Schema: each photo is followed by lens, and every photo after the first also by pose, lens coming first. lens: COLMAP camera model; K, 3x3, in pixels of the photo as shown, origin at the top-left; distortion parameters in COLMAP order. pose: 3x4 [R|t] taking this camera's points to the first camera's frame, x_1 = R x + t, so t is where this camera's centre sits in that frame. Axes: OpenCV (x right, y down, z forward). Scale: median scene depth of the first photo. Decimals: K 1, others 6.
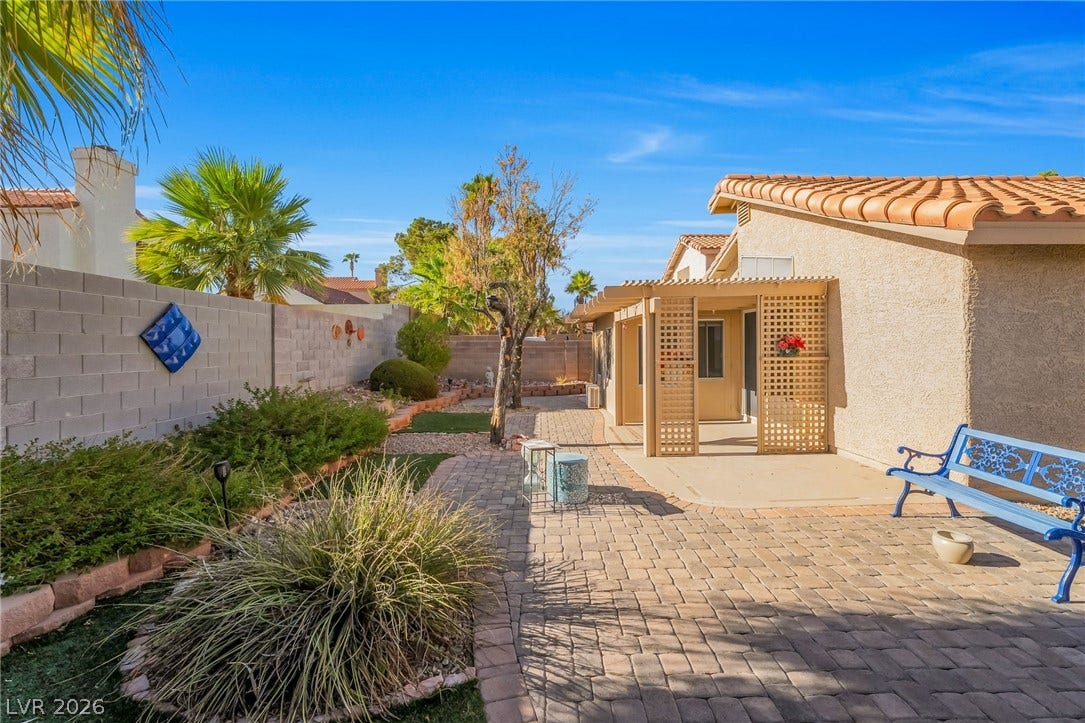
lens RADIAL K [[433.2, 0, 544.8], [0, 433.2, 352.7], [0, 0, 1]] dist [-0.001743, 0.000091]
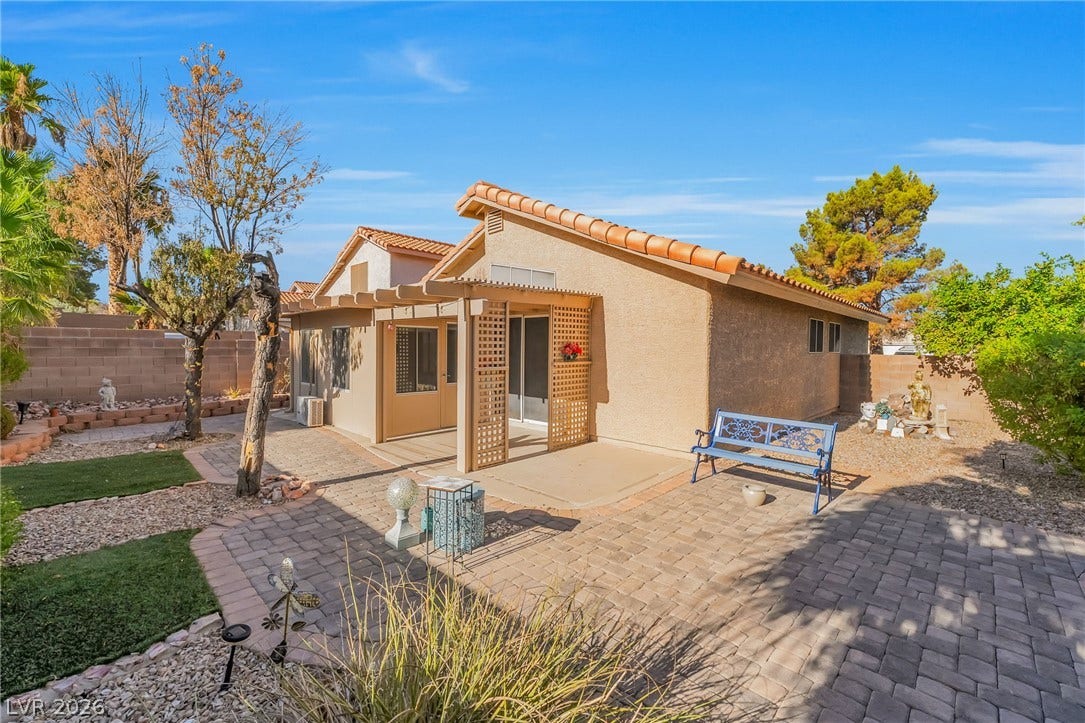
lens RADIAL K [[445.6, 0, 542.5], [0, 445.6, 361.5], [0, 0, 1]] dist [-0.000222, -0.000414]
pose [[0.717335, -0.011036, 0.696641, -0.297287], [-0.000946, 0.999858, 0.016813, -0.010183], [-0.696728, -0.012719, 0.717222, 0.218049]]
